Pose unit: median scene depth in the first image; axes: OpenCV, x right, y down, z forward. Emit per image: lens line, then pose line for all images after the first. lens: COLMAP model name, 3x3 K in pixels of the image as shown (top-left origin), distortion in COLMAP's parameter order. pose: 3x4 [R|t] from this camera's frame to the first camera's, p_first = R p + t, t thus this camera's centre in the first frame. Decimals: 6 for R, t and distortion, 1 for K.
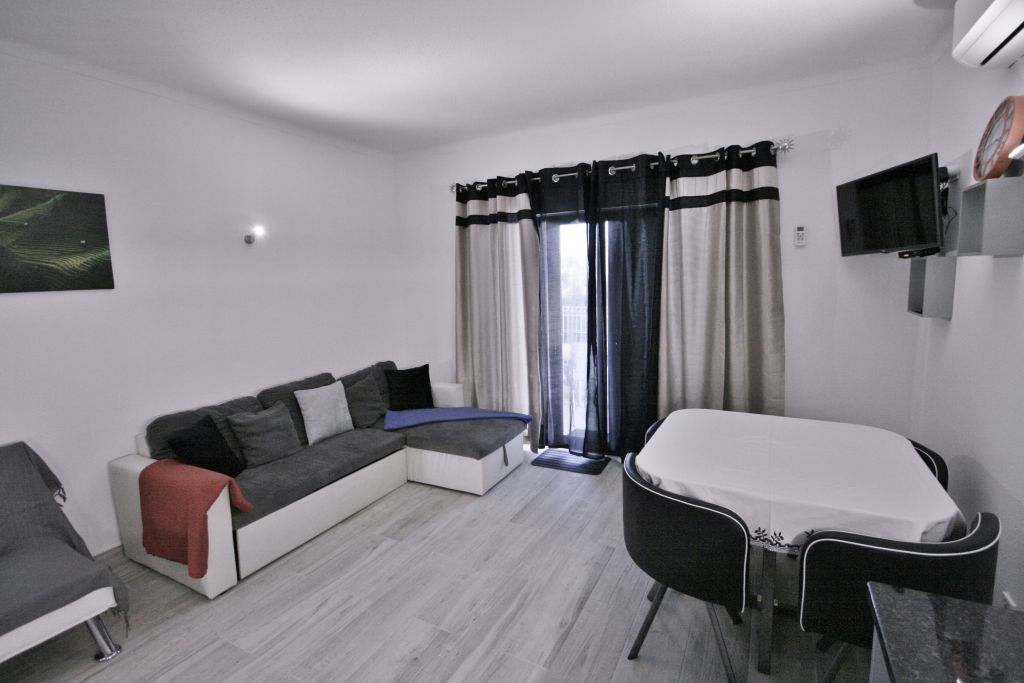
lens RADIAL K [[482.7, 0, 514.8], [0, 482.7, 335.3], [0, 0, 1]] dist [0.000574, 0.000100]
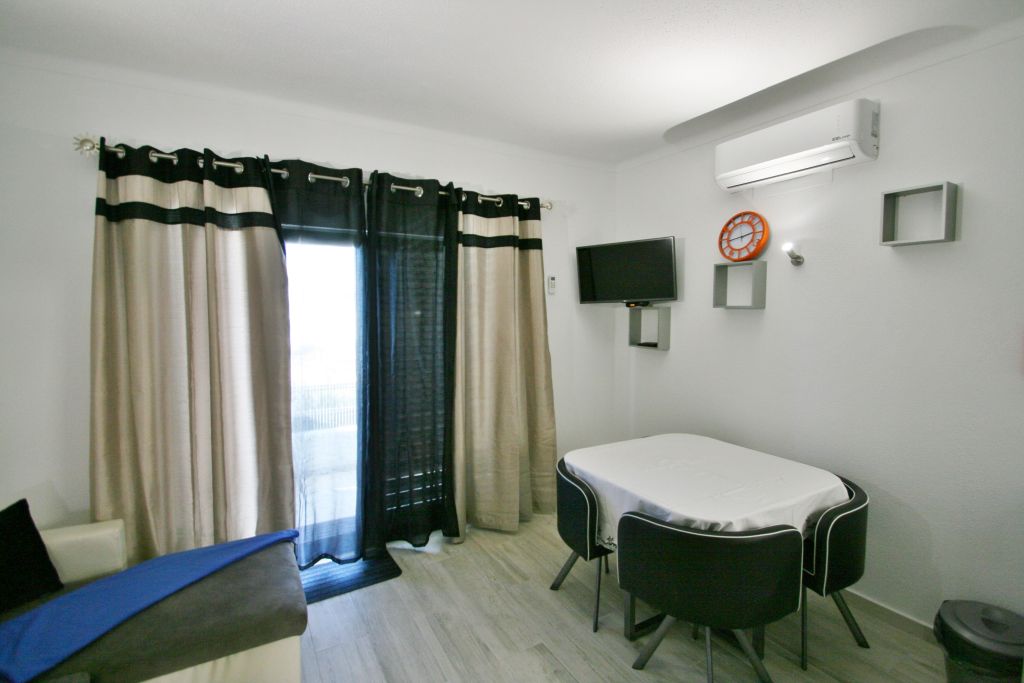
lens RADIAL K [[482.7, 0, 514.8], [0, 482.7, 335.3], [0, 0, 1]] dist [0.000574, 0.000100]
pose [[0.524321, -0.016811, 0.851355, -0.433102], [0.092412, 0.995023, -0.037265, -0.048466], [-0.846491, 0.098214, 0.523265, 0.468244]]
